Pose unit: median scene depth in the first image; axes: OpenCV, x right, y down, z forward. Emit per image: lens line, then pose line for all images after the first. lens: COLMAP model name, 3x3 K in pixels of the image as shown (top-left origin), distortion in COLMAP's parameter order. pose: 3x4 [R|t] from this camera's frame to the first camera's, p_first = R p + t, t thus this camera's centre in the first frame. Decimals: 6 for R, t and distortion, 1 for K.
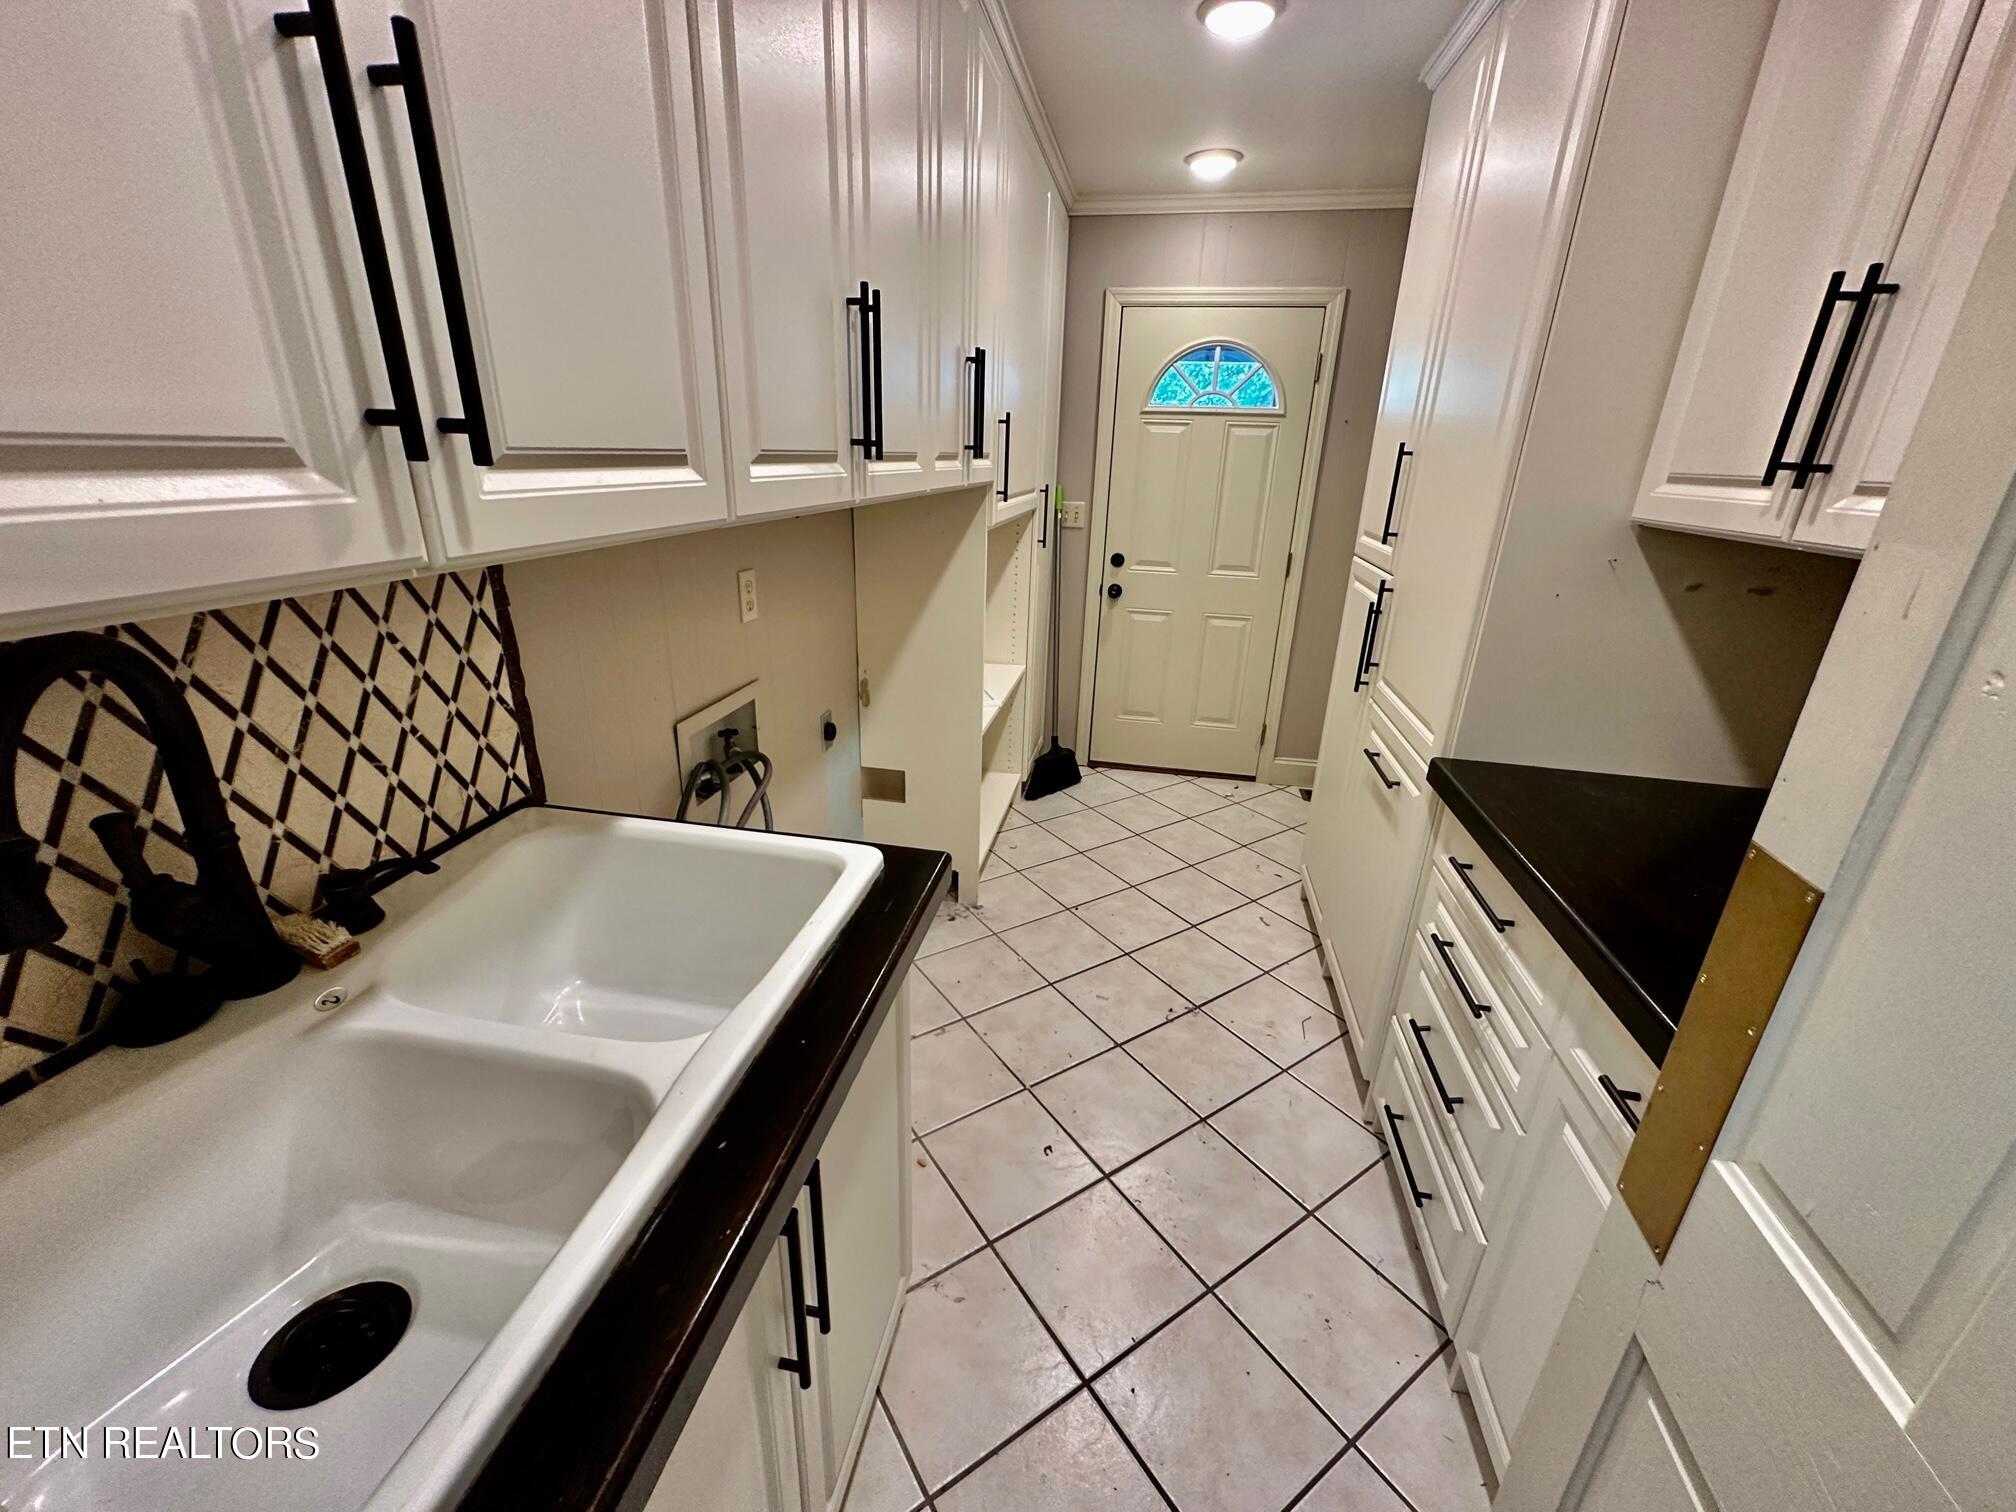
lens RADIAL K [[801.9, 0, 1005.8], [0, 801.9, 754.5], [0, 0, 1]] dist [-0.001661, -0.000417]
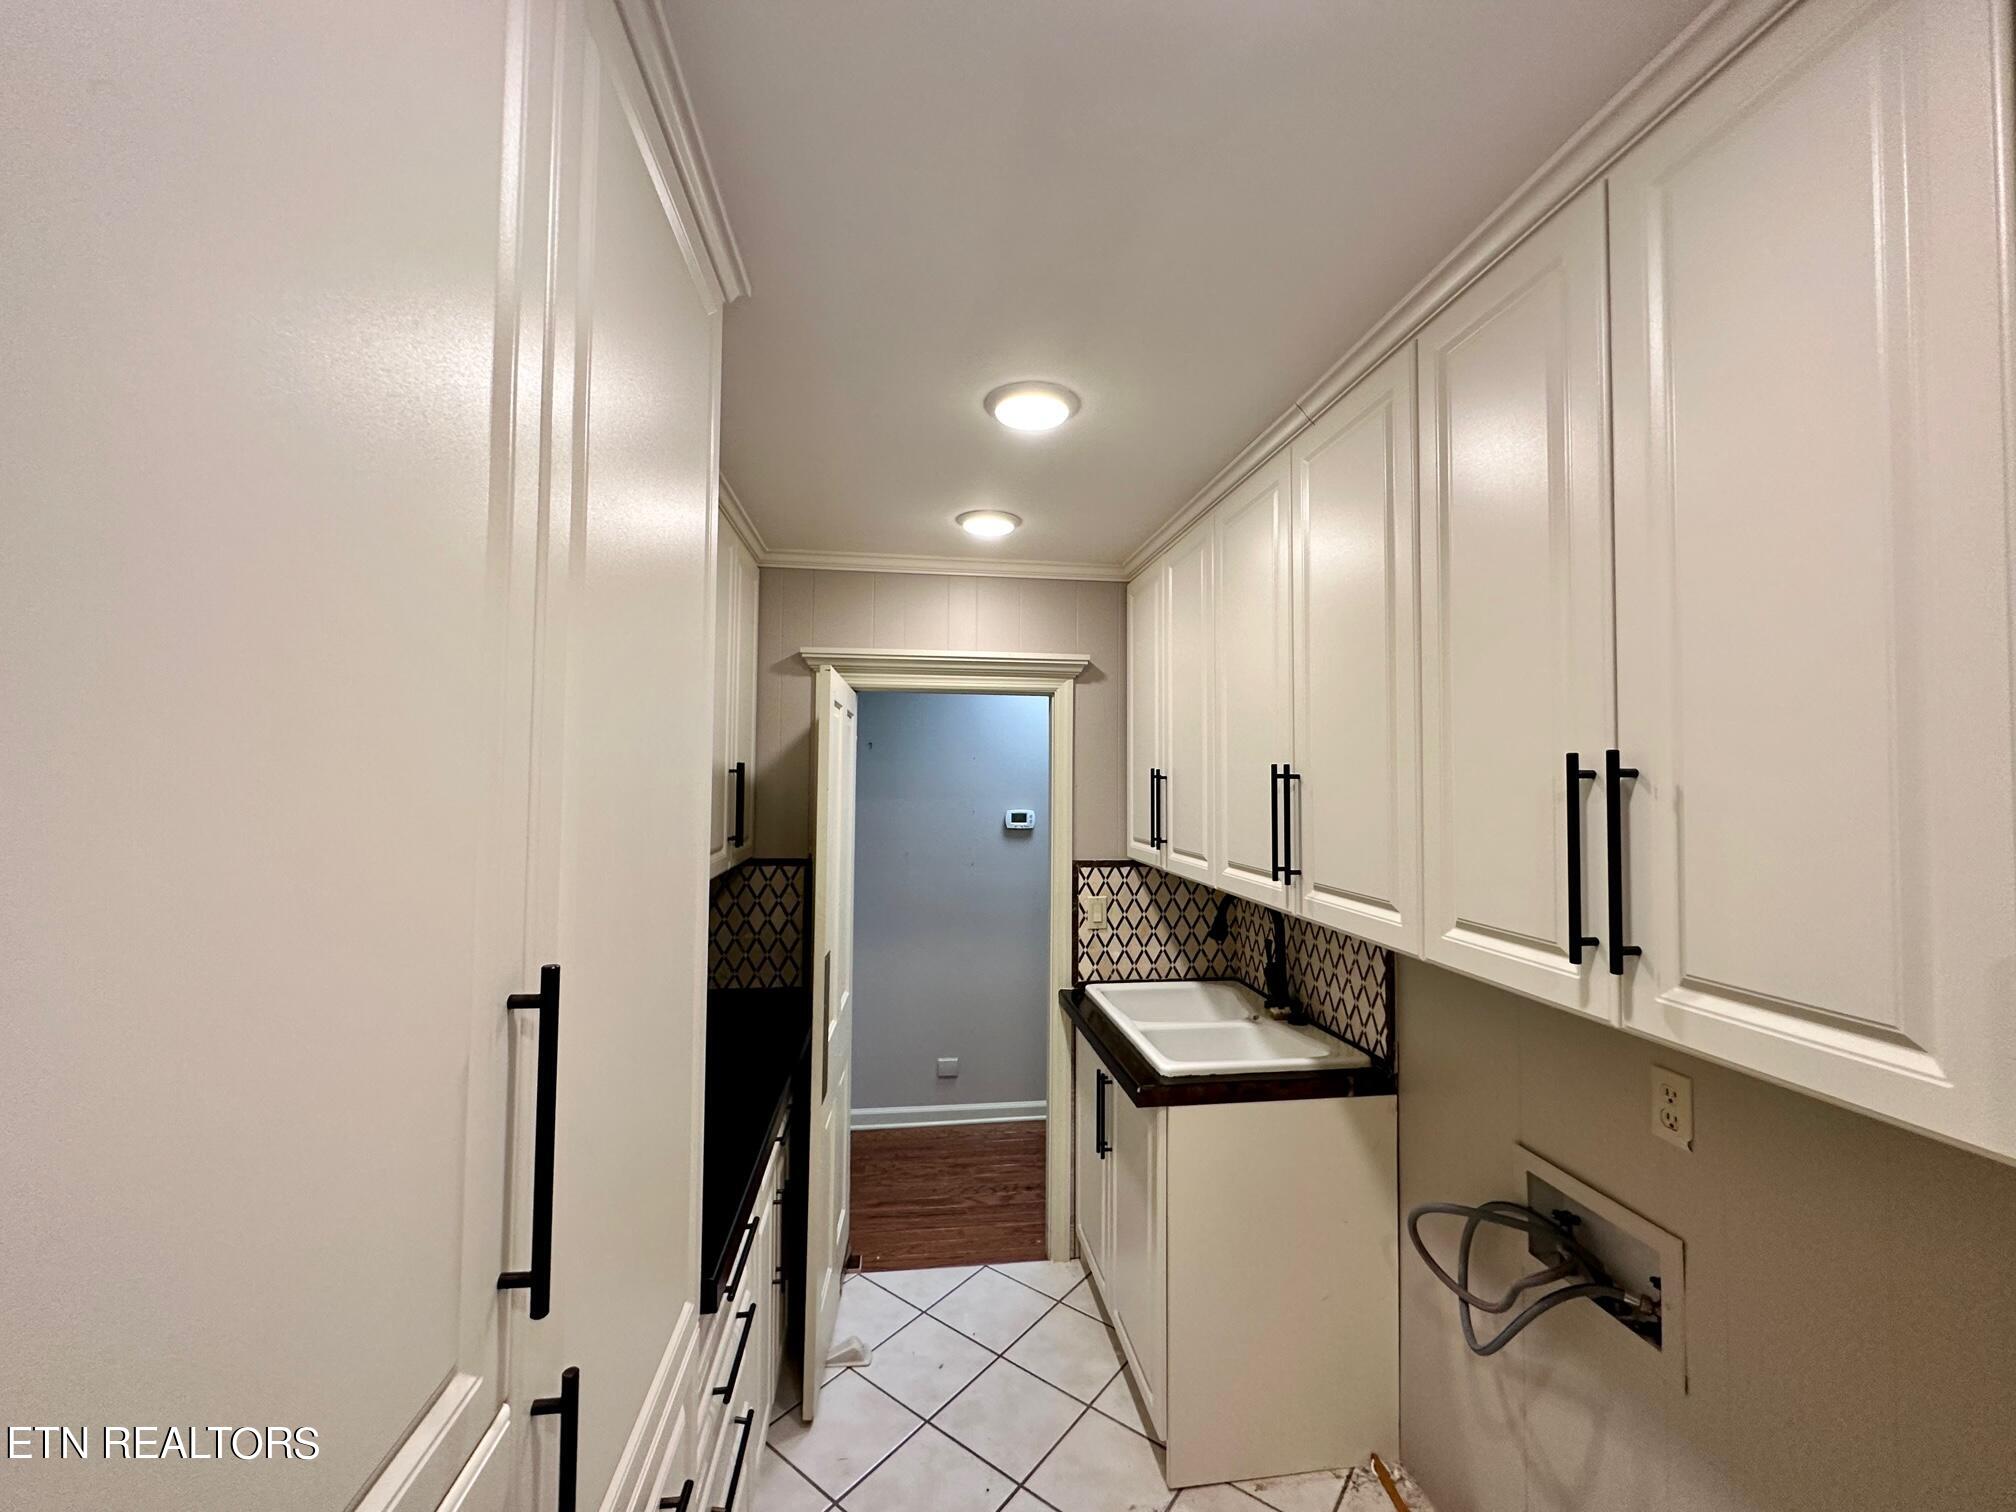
lens RADIAL K [[801.9, 0, 1005.8], [0, 801.9, 754.5], [0, 0, 1]] dist [-0.001661, -0.000417]
pose [[-0.943903, -0.055724, -0.325487, 0.807440], [-0.159304, 0.940221, 0.301011, -1.020712], [0.289257, 0.335977, -0.896354, 2.267203]]
